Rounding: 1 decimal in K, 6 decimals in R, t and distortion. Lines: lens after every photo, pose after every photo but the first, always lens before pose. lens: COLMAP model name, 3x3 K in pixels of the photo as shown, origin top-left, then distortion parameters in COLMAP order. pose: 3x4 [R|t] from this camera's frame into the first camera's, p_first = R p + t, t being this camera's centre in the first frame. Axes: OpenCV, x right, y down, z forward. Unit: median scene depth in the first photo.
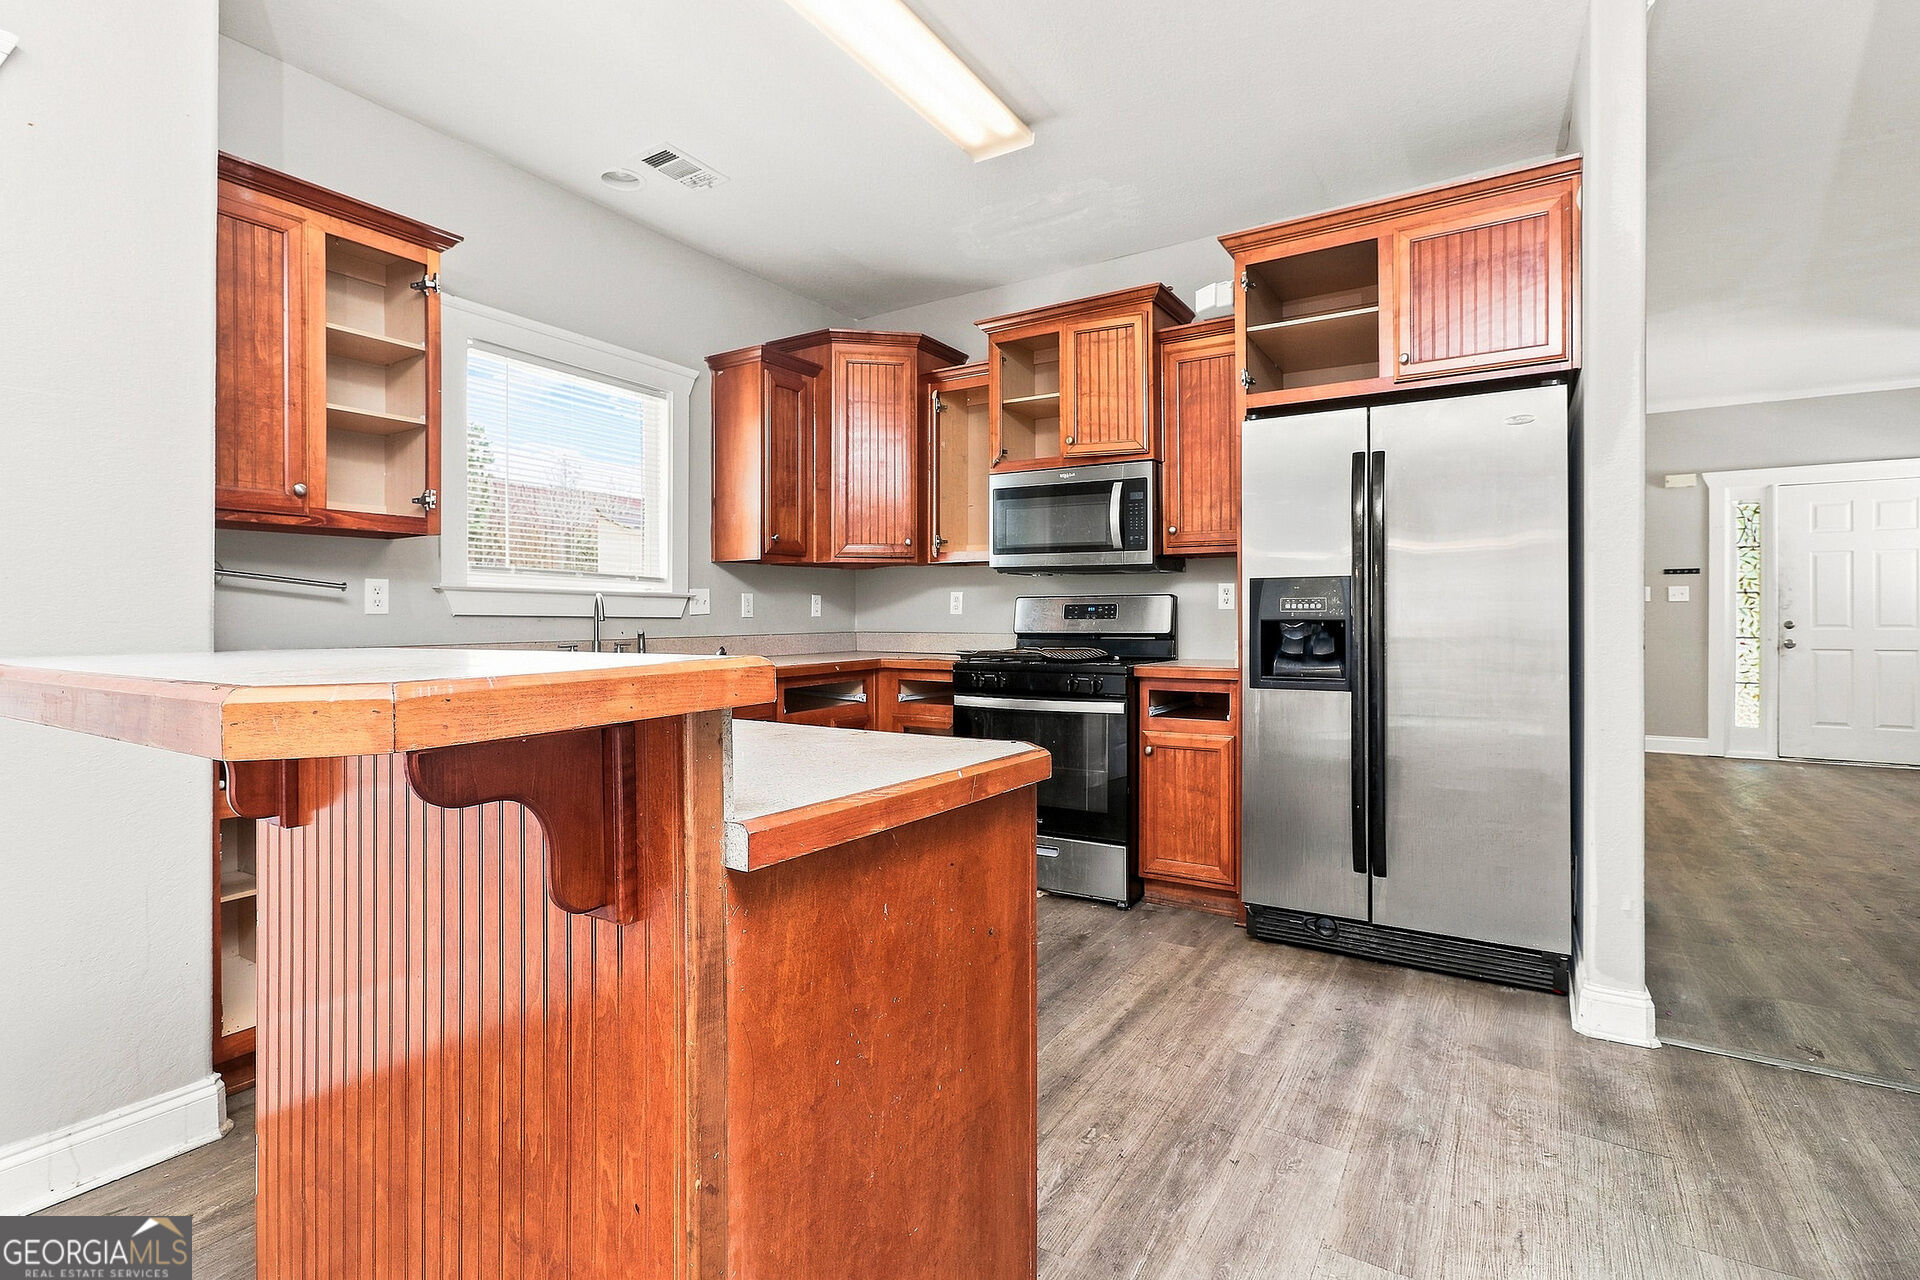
lens RADIAL K [[885.1, 0, 933.6], [0, 885.1, 612.3], [0, 0, 1]] dist [-0.001827, 0.000809]
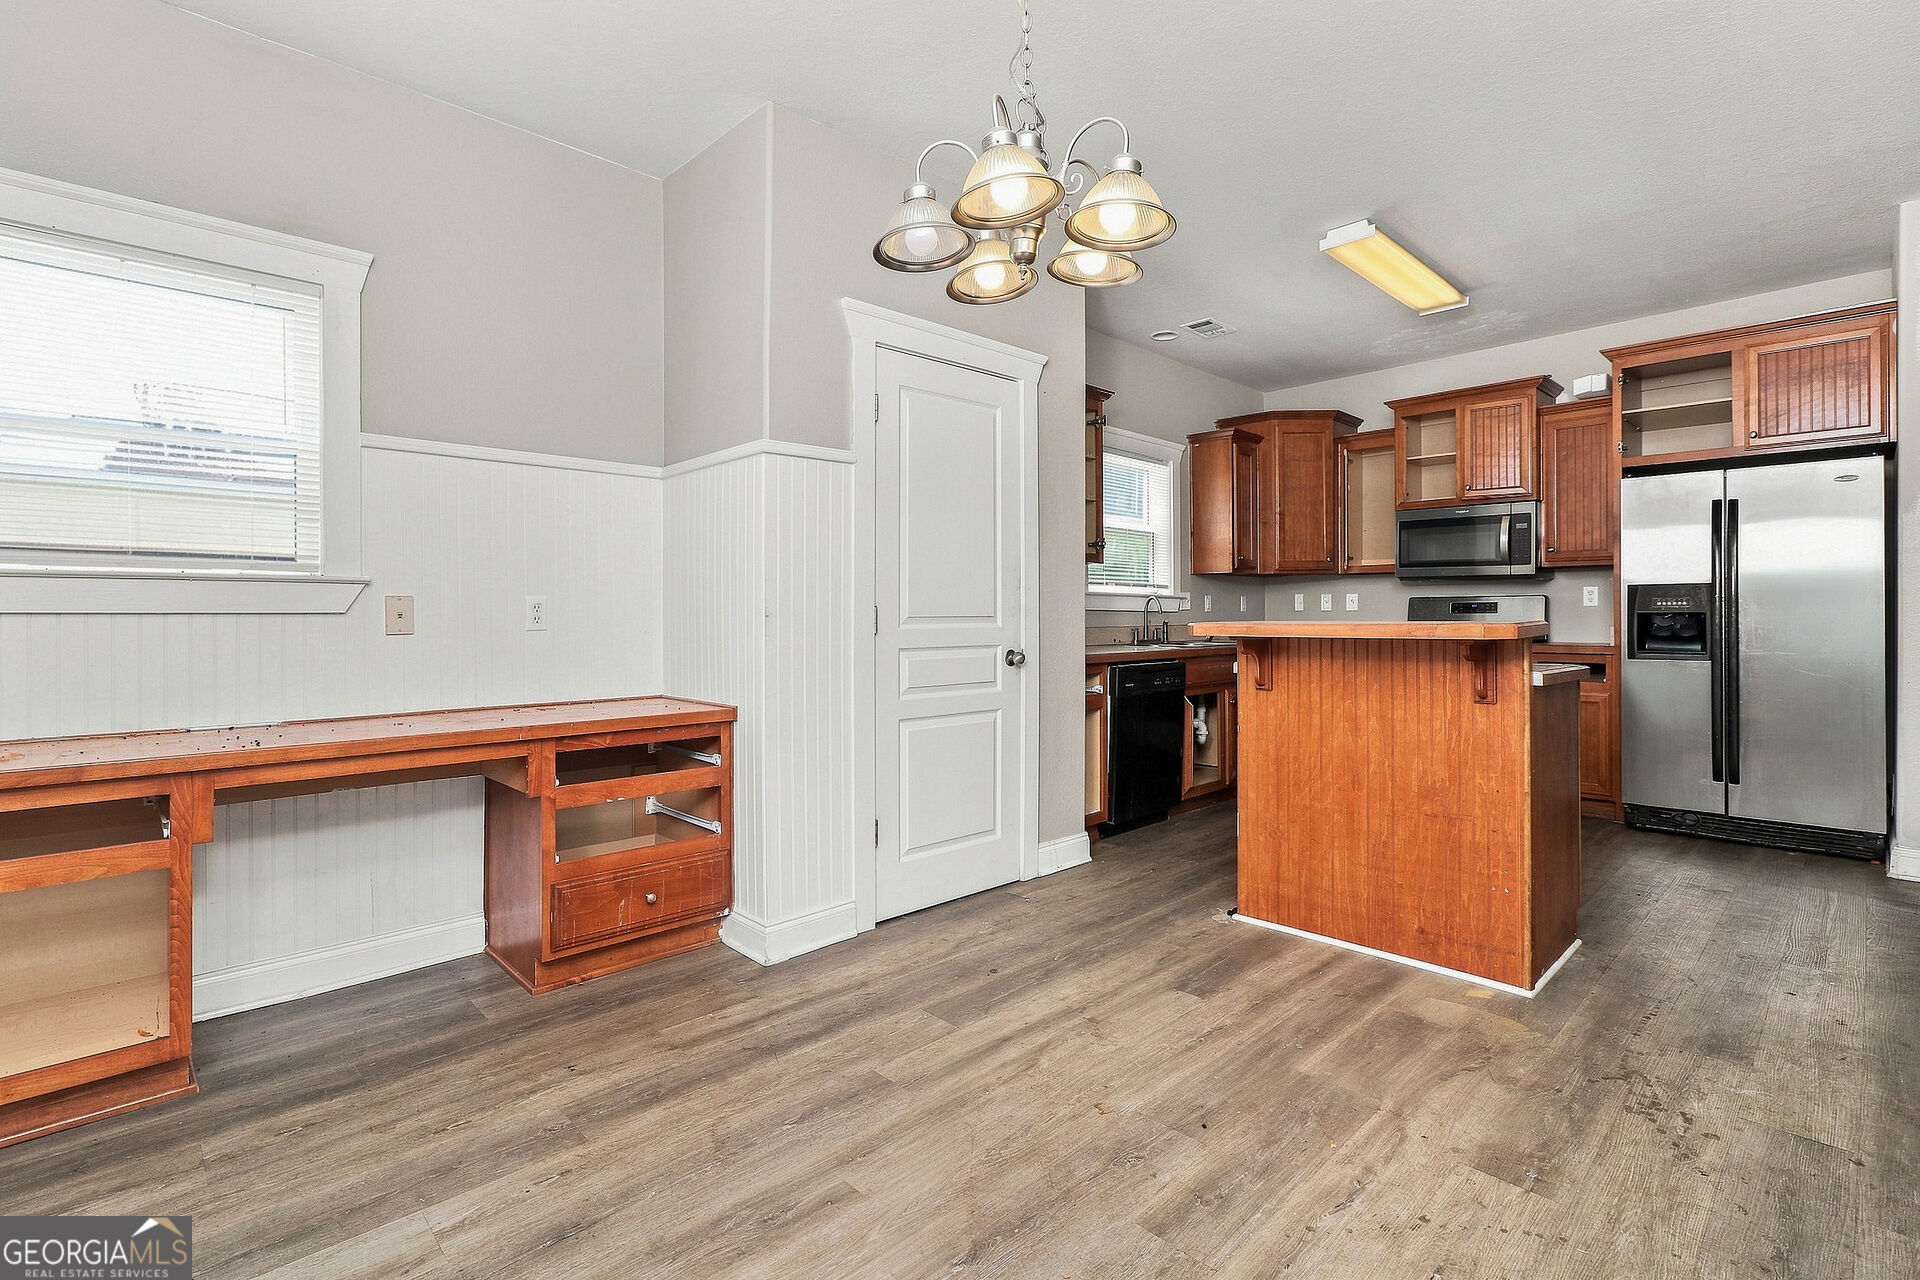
lens RADIAL K [[877.0, 0, 950.1], [0, 877.0, 612.1], [0, 0, 1]] dist [0.001864, -0.000912]
pose [[0.975447, 0.000842, -0.220233, -0.430314], [-0.000357, 0.999997, 0.002244, 0.003829], [0.220235, -0.002110, 0.975445, -0.688772]]
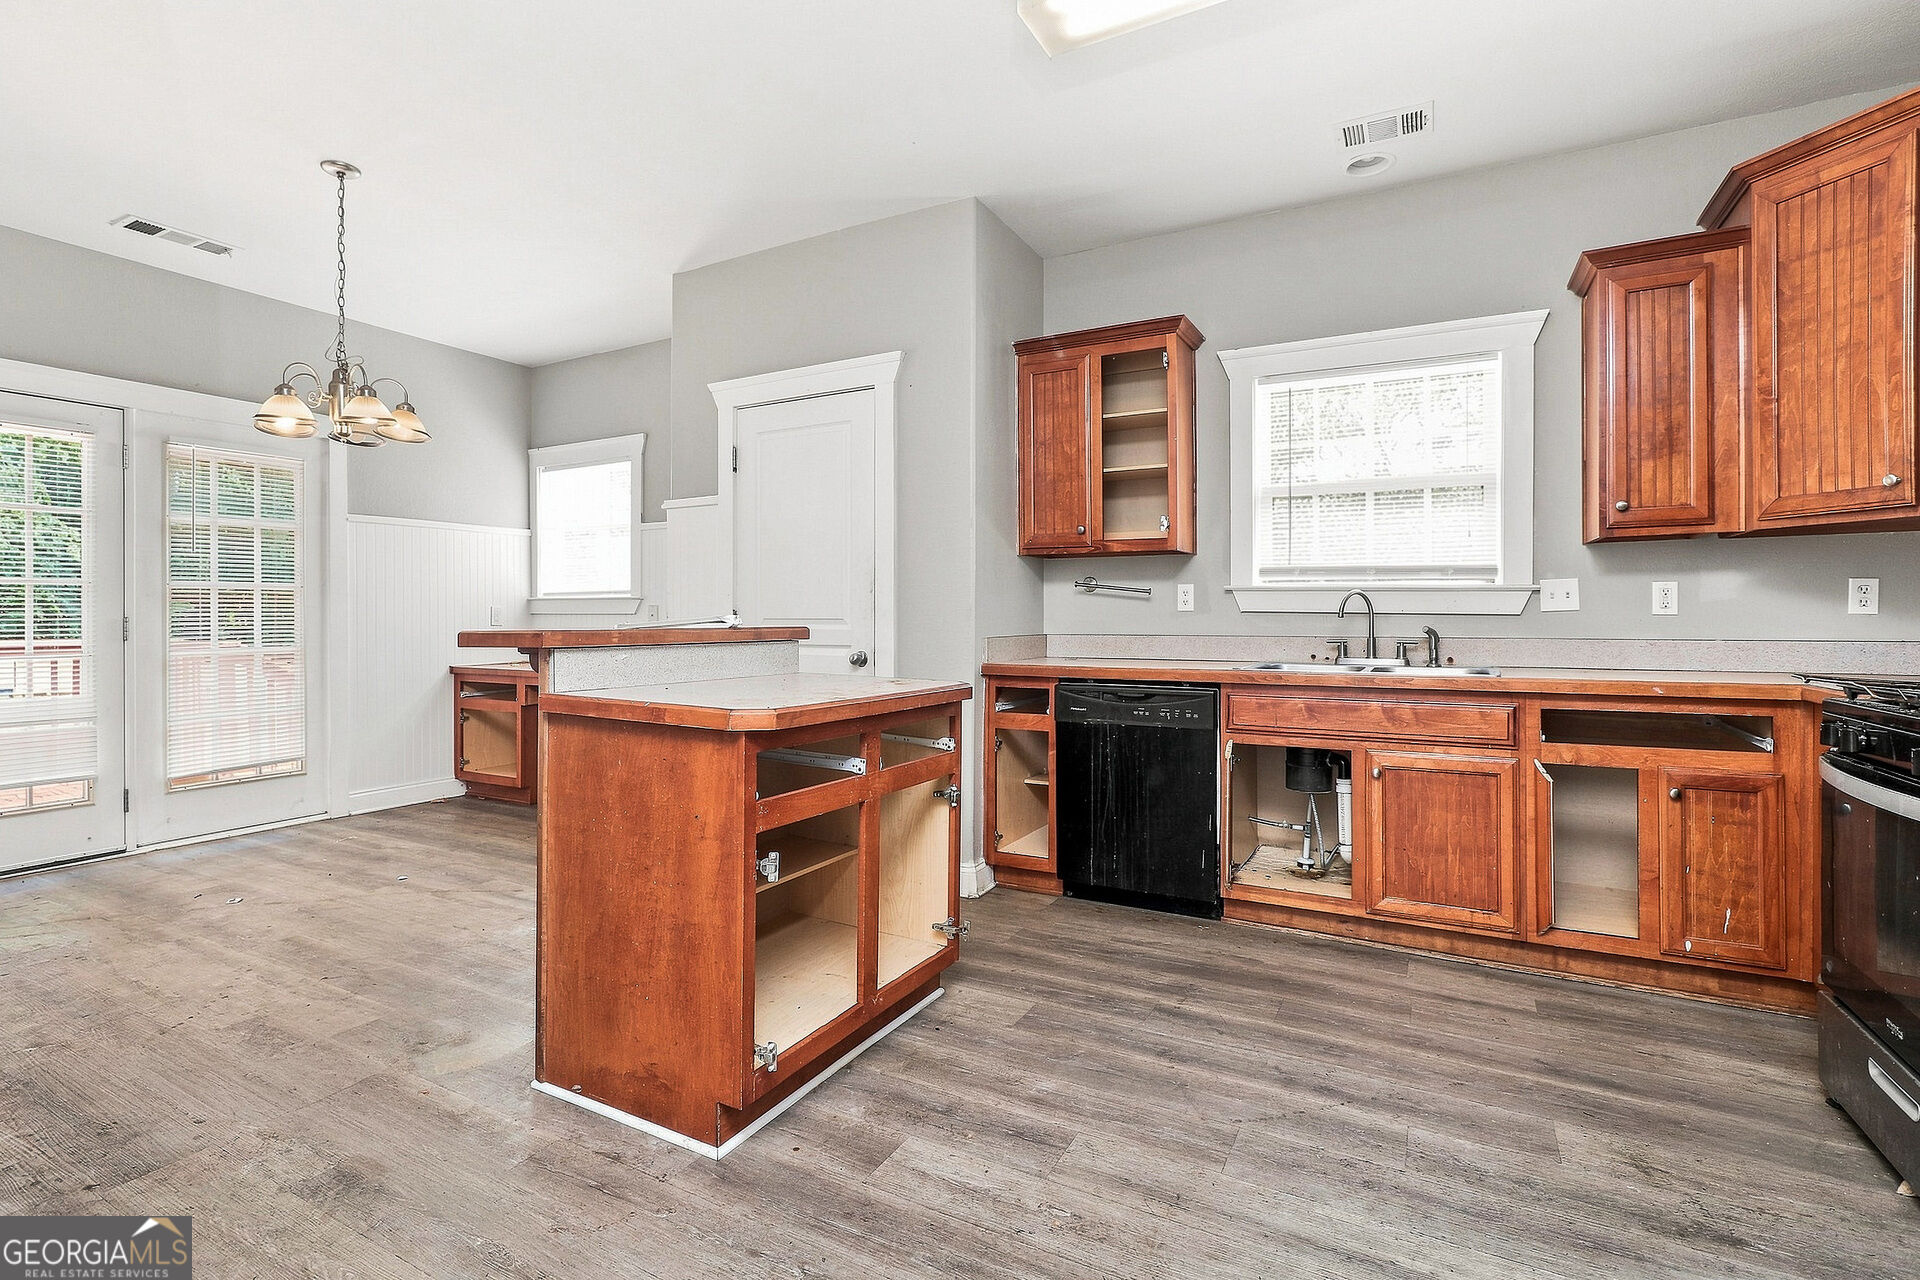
lens RADIAL K [[890.6, 0, 959.3], [0, 890.6, 614.3], [0, 0, 1]] dist [-0.004985, 0.000380]
pose [[0.089860, 0.002940, -0.995950, 0.642082], [0.001453, 0.999994, 0.003083, 0.002343], [0.995953, -0.001724, 0.089855, 0.514374]]
